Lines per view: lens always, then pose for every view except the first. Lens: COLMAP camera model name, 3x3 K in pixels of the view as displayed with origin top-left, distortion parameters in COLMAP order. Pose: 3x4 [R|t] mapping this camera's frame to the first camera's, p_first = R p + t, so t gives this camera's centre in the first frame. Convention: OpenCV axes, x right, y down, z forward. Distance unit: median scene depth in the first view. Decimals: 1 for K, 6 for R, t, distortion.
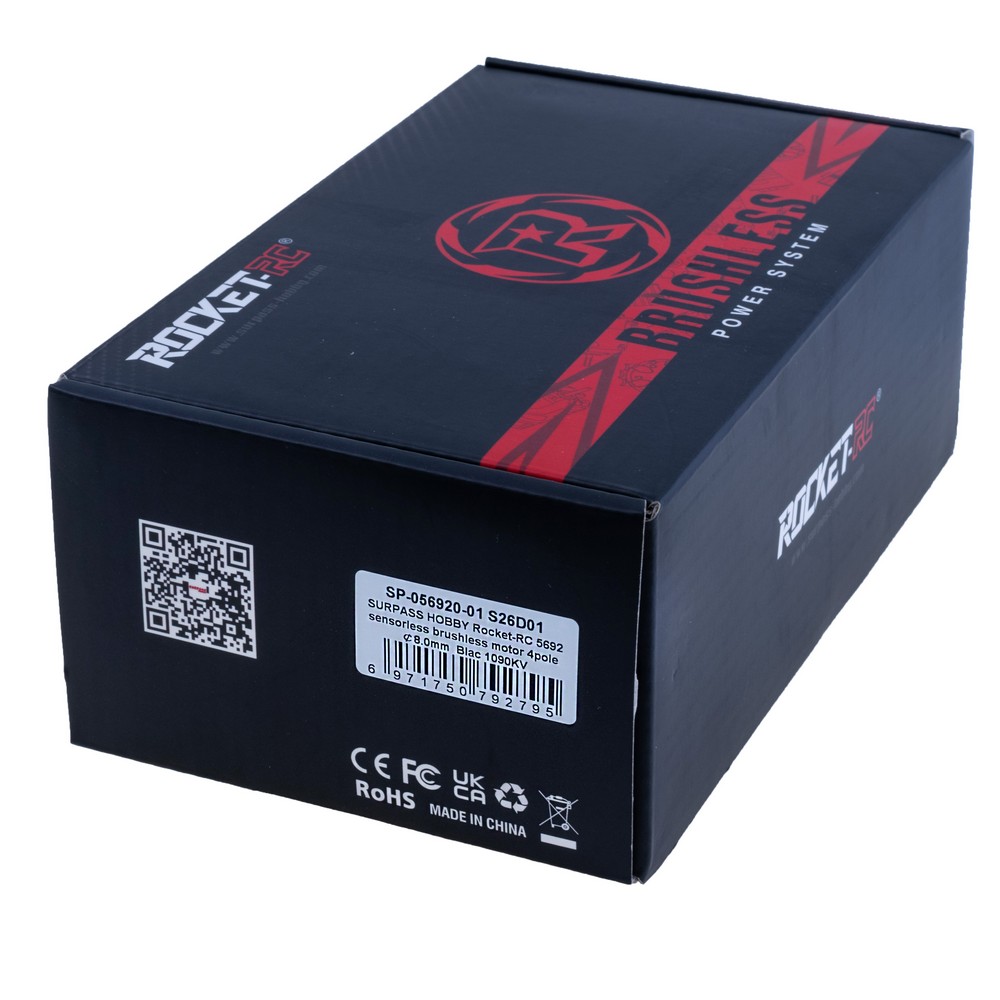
lens RADIAL K [[3125.3, 0, 500.0], [0, 3125.3, 500.0], [0, 0, 1]] dist [0.028451, 0.503907]
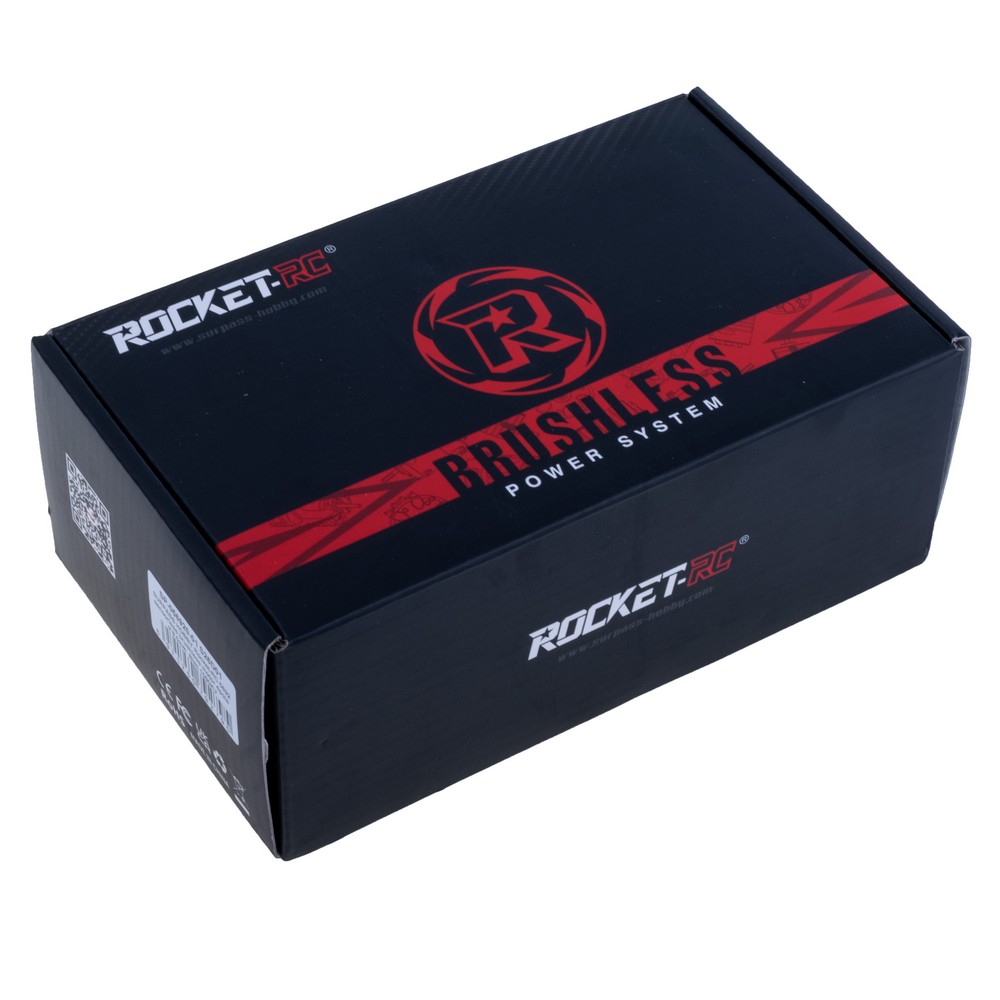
lens RADIAL K [[2875.9, 0, 500.0], [0, 2875.9, 500.0], [0, 0, 1]] dist [0.031136, 0.124107]
pose [[0.838496, 0.407110, -0.362196, 0.458562], [-0.286111, 0.894623, 0.343205, -0.418768], [0.463751, -0.184148, 0.866617, 0.015906]]
